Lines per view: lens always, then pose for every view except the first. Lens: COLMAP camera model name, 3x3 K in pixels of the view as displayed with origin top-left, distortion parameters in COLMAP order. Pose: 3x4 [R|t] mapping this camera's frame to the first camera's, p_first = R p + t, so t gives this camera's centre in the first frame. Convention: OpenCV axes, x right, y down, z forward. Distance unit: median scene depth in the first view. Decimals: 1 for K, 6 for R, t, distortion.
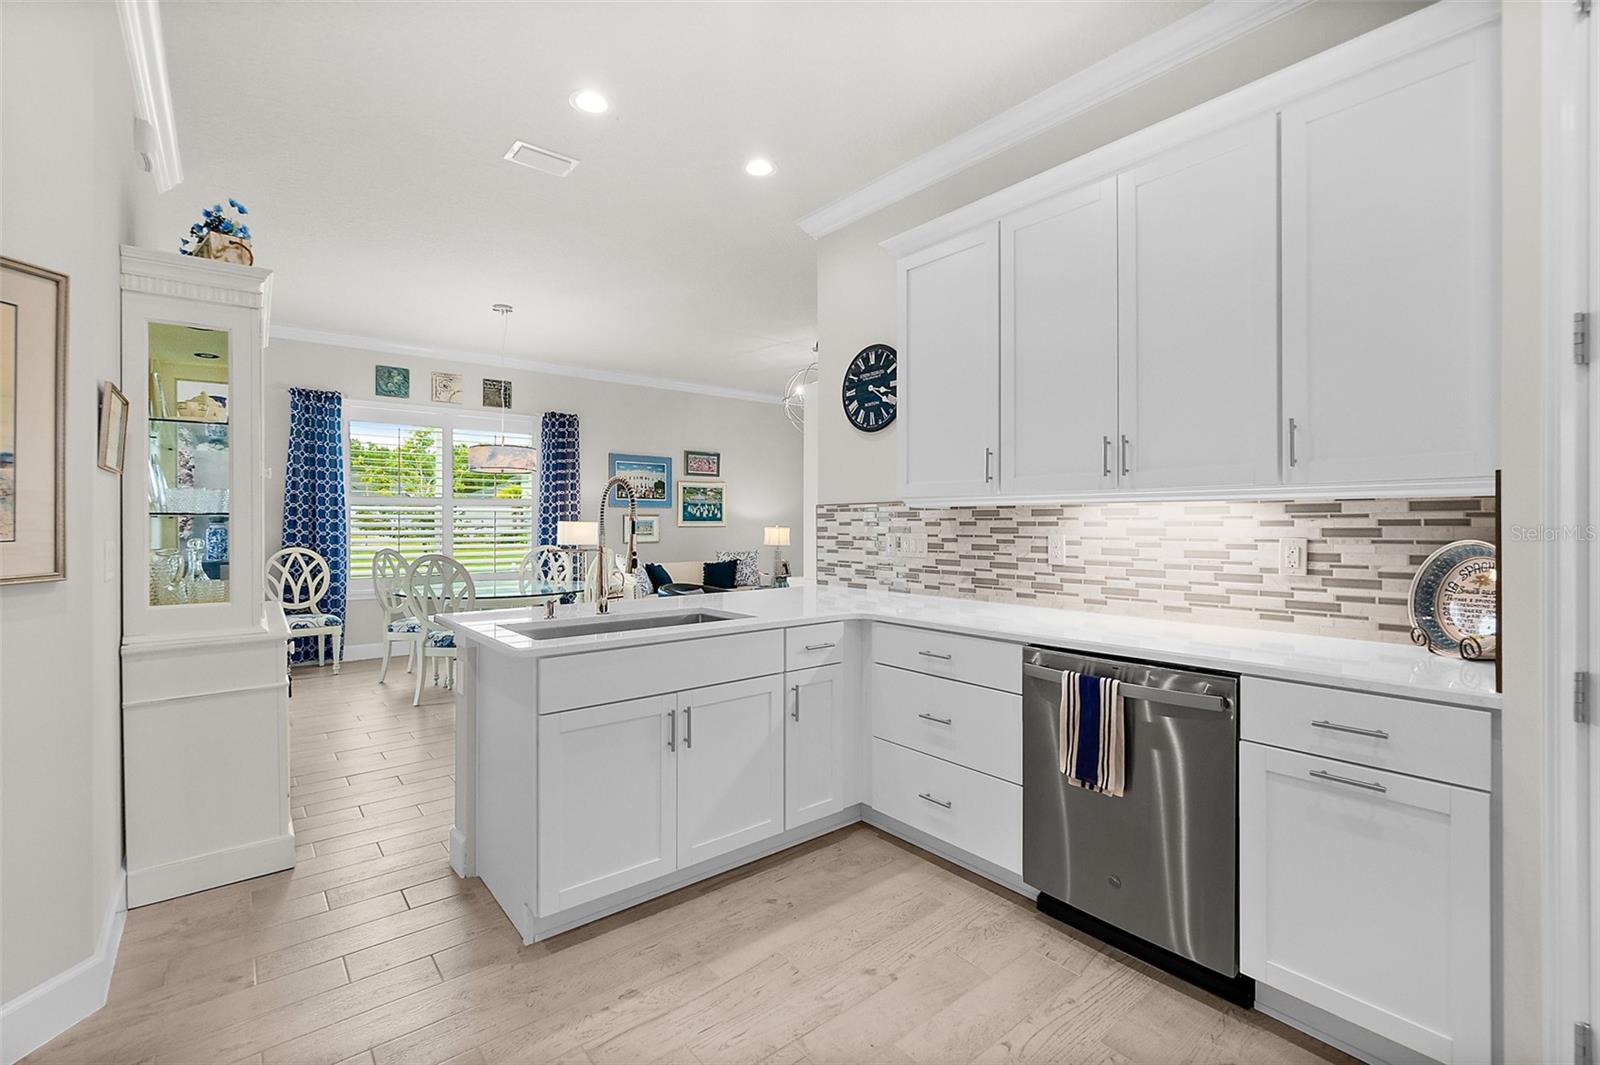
lens RADIAL K [[703.1, 0, 791.8], [0, 703.1, 516.4], [0, 0, 1]] dist [-0.002337, -0.000279]
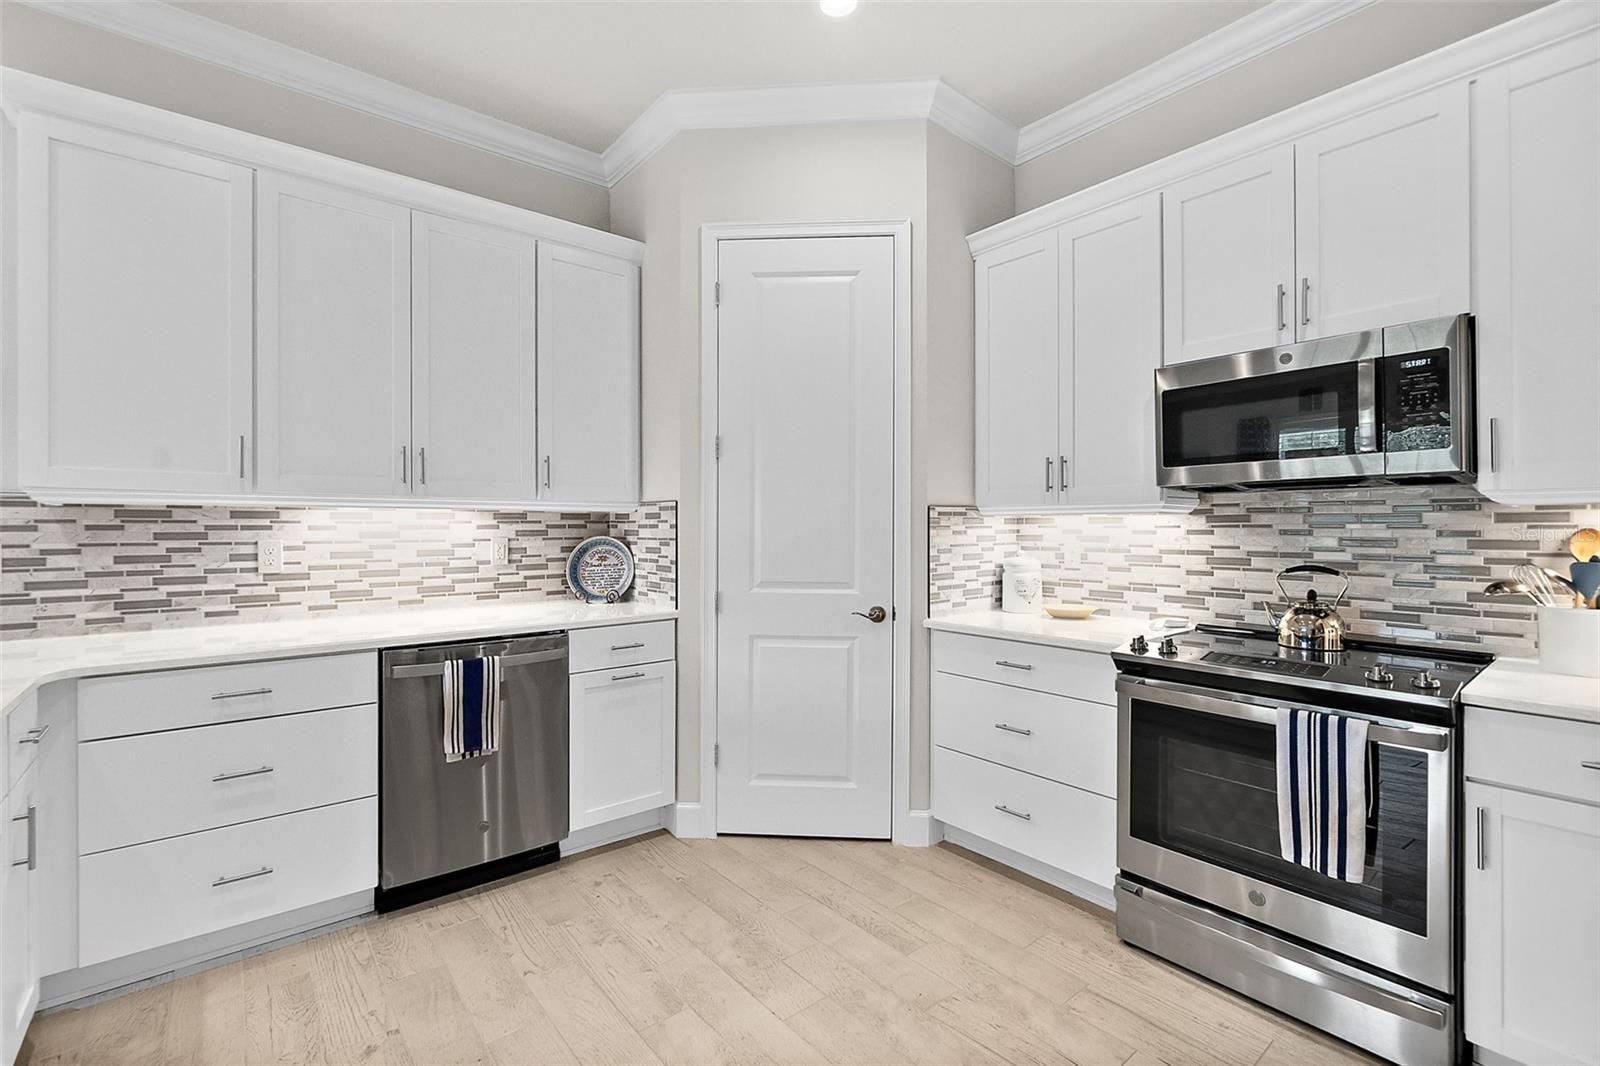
lens RADIAL K [[703.1, 0, 778.7], [0, 703.1, 520.9], [0, 0, 1]] dist [-0.002337, -0.000279]
pose [[-0.001073, 0.006784, 0.999976, -0.404391], [-0.010430, 0.999923, -0.006795, 0.000982], [-0.999945, -0.010438, -0.001003, 0.273399]]
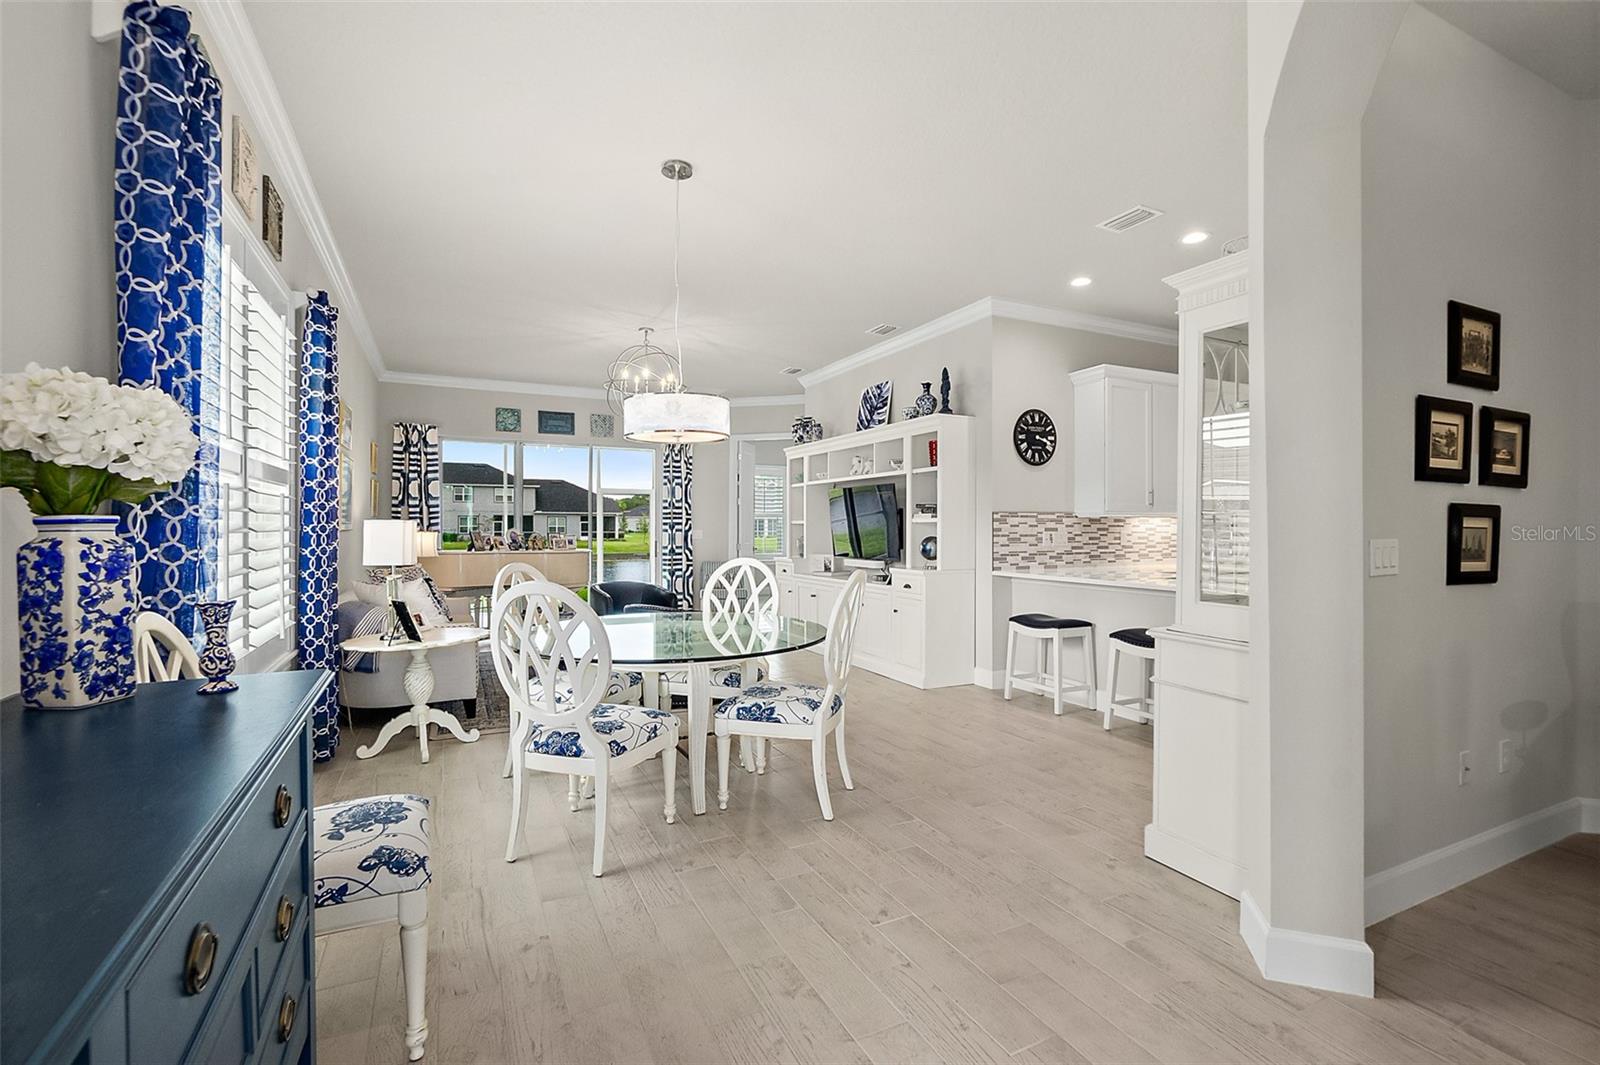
lens RADIAL K [[703.1, 0, 792.7], [0, 703.1, 535.4], [0, 0, 1]] dist [-0.002337, -0.000279]
pose [[0.227444, -0.011073, 0.973728, -1.489197], [-0.010755, 0.999846, 0.013882, 0.015559], [-0.973732, -0.013630, 0.227290, 1.157558]]
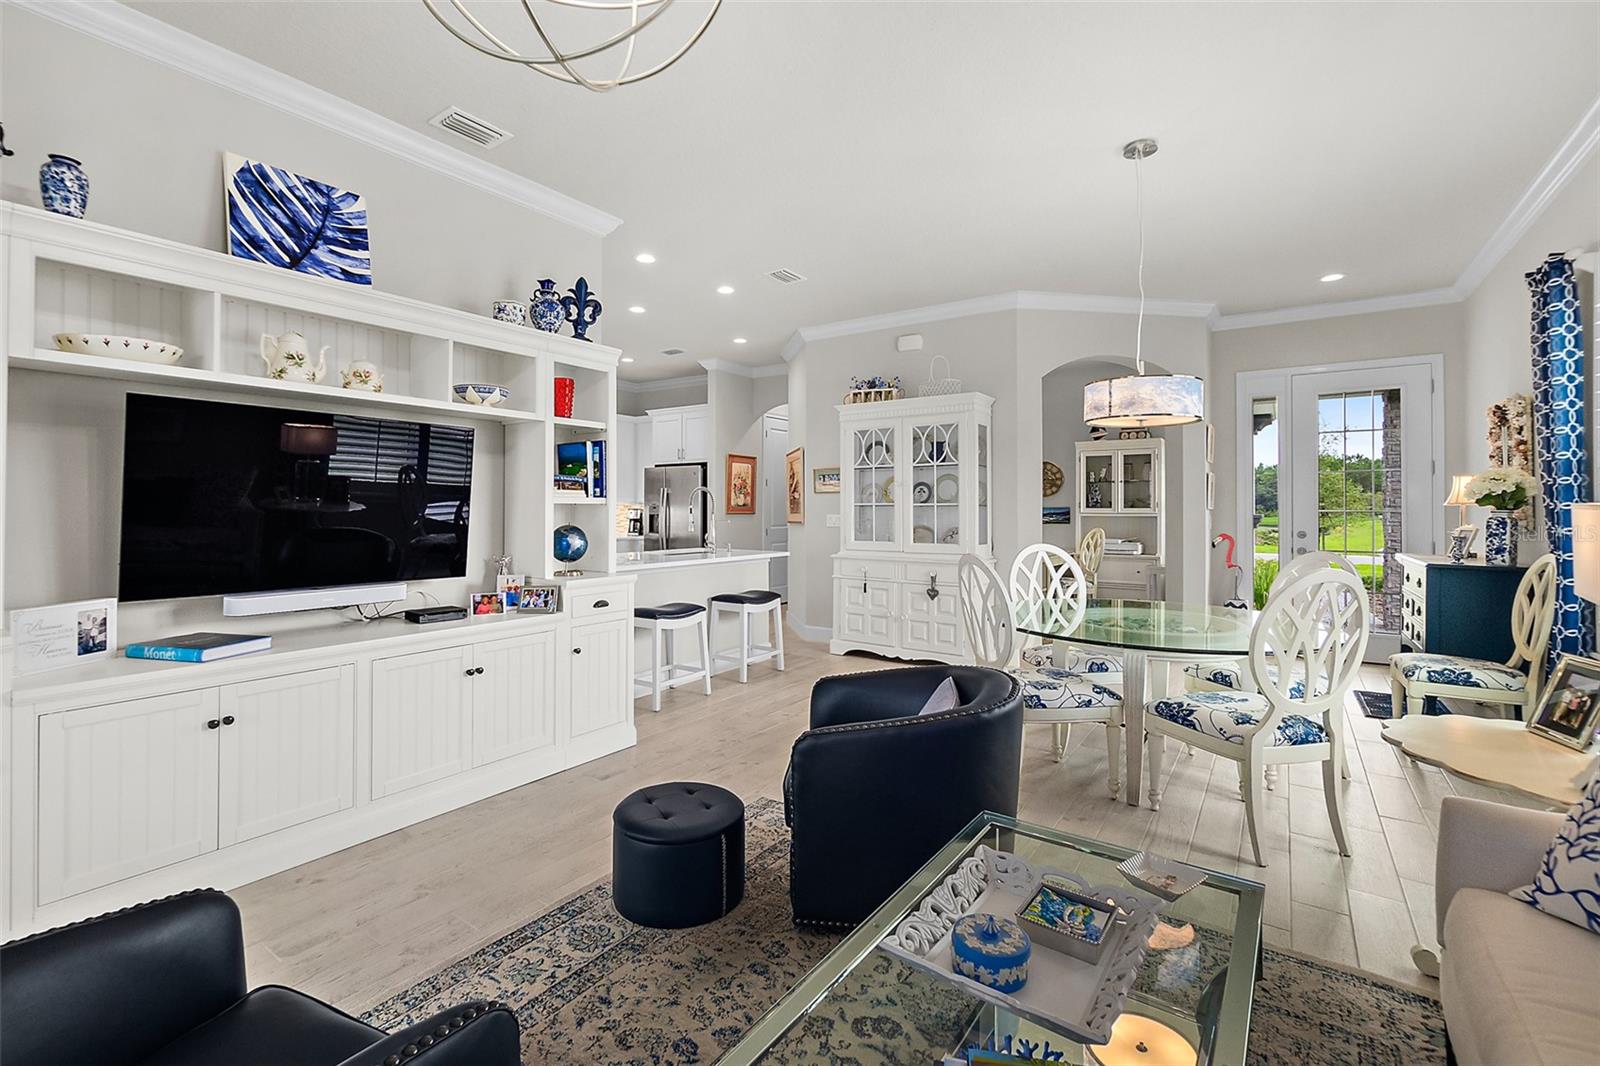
lens RADIAL K [[703.1, 0, 776.8], [0, 703.1, 509.7], [0, 0, 1]] dist [-0.002337, -0.000279]
pose [[-0.964716, -0.002326, -0.263283, 0.058161], [-0.000254, 0.999969, -0.007905, 0.021856], [0.263293, -0.007559, -0.964686, 2.261257]]
